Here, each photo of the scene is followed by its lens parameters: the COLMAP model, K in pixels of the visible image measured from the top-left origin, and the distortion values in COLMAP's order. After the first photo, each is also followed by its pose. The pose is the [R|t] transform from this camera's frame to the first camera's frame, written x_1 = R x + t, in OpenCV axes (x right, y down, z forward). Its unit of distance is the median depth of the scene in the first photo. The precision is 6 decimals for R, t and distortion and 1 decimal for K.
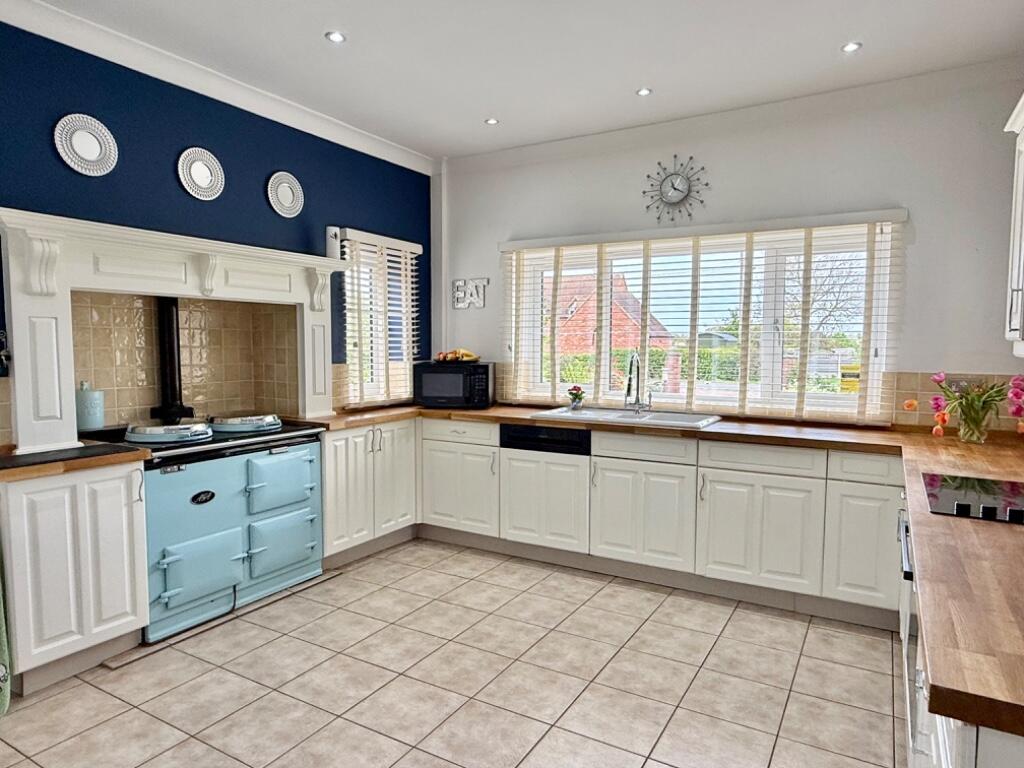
lens RADIAL K [[640.0, 0, 510.6], [0, 640.0, 389.3], [0, 0, 1]] dist [-0.015533, 0.002451]
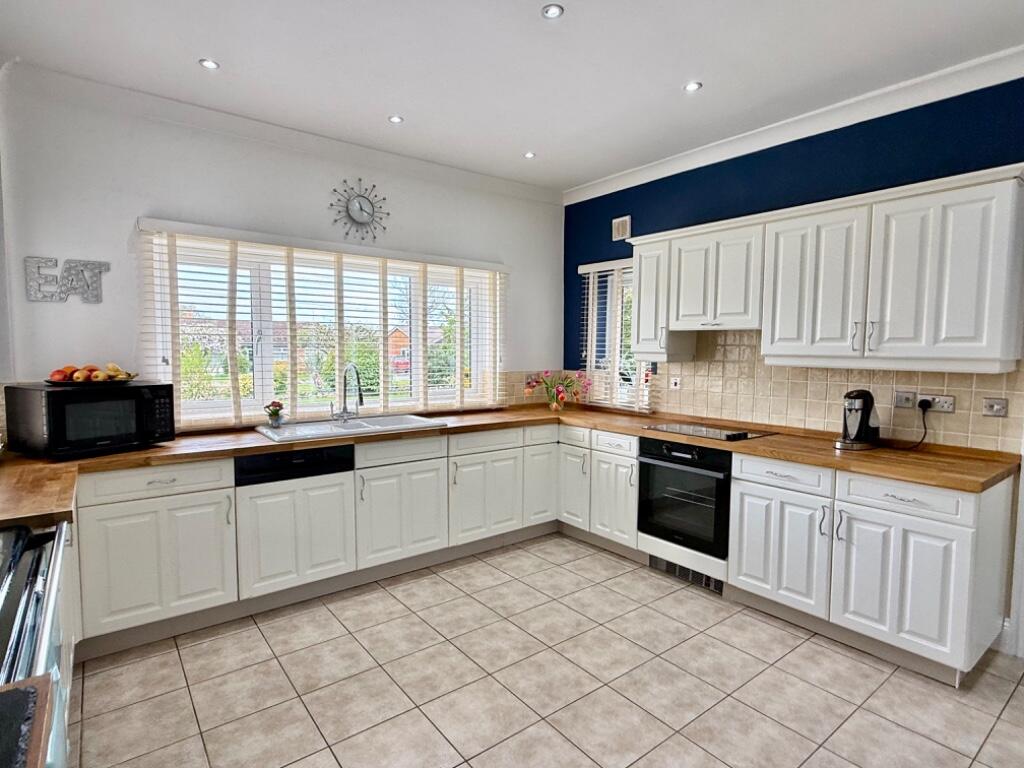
lens RADIAL K [[536.0, 0, 509.4], [0, 536.0, 384.1], [0, 0, 1]] dist [-0.004781, -0.000352]
pose [[0.372966, -0.063460, 0.925672, -0.568966], [0.061519, 0.997154, 0.043574, -0.050950], [-0.925803, 0.040694, 0.375809, 0.498503]]
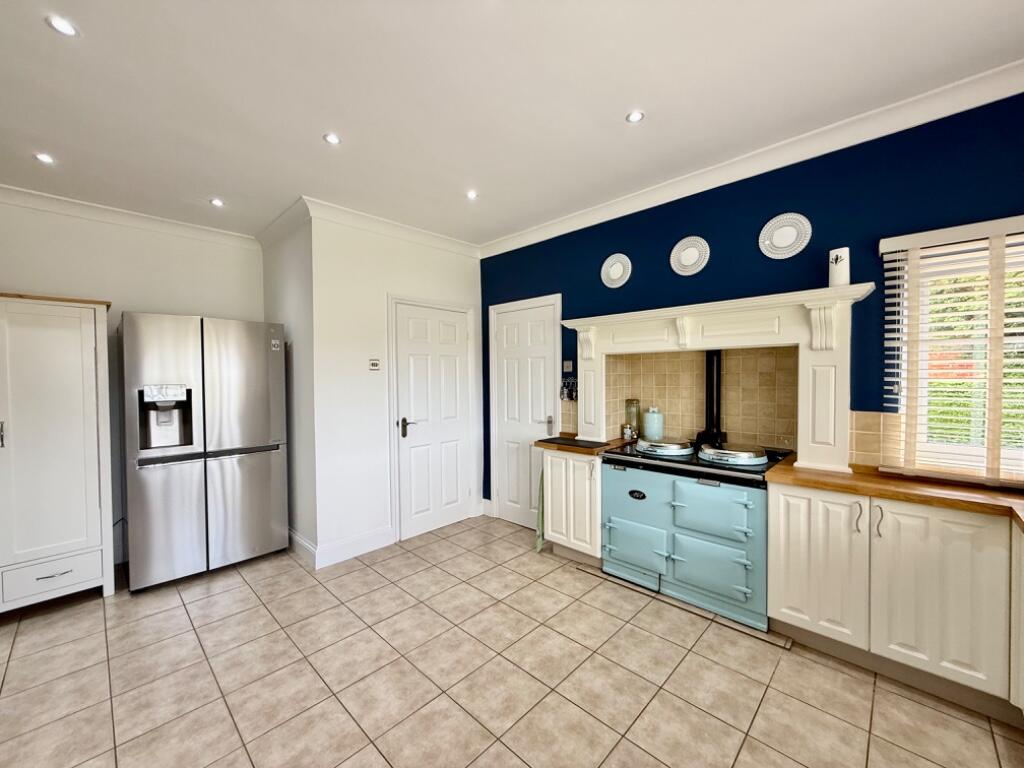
lens RADIAL K [[407.8, 0, 508.1], [0, 407.8, 385.4], [0, 0, 1]] dist [0.001174, -0.000181]
pose [[-0.239513, 0.019433, -0.970699, 0.389034], [-0.062966, 0.997384, 0.035503, -0.072798], [0.968849, 0.069625, -0.237663, 0.788179]]
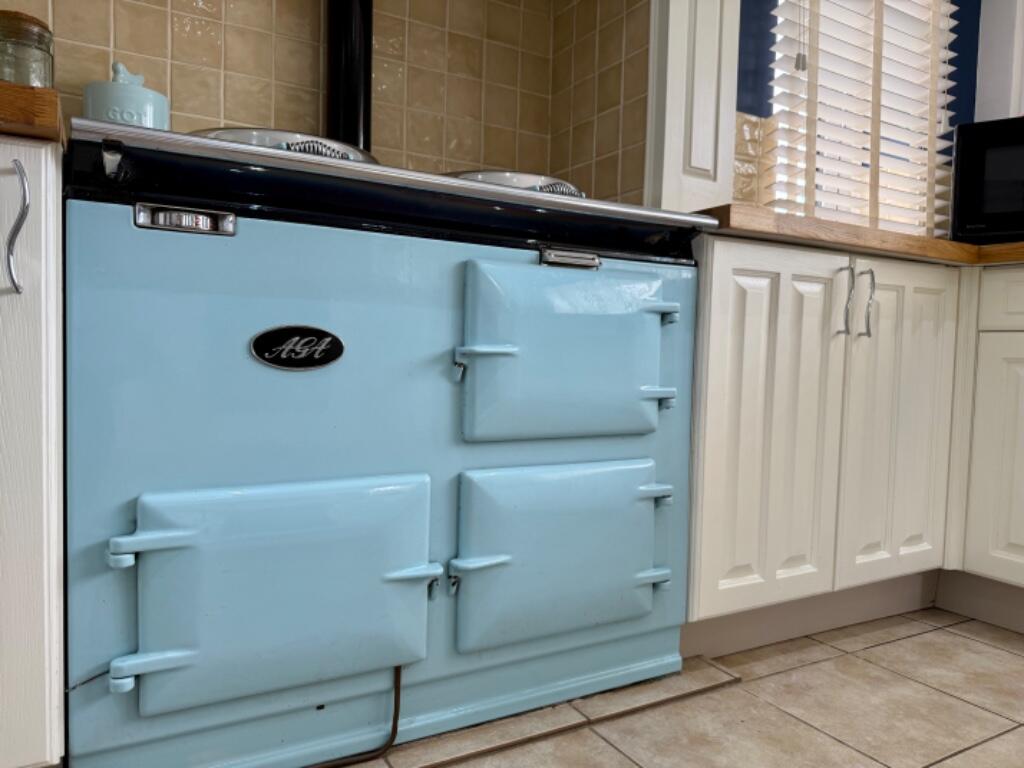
lens RADIAL K [[727.2, 0, 519.5], [0, 727.2, 384.4], [0, 0, 1]] dist [0.011873, -0.015696]
pose [[0.870338, 0.042442, -0.490623, -0.197176], [-0.059442, 0.998049, -0.019110, 0.159894], [0.488855, 0.045796, 0.871162, 0.650738]]
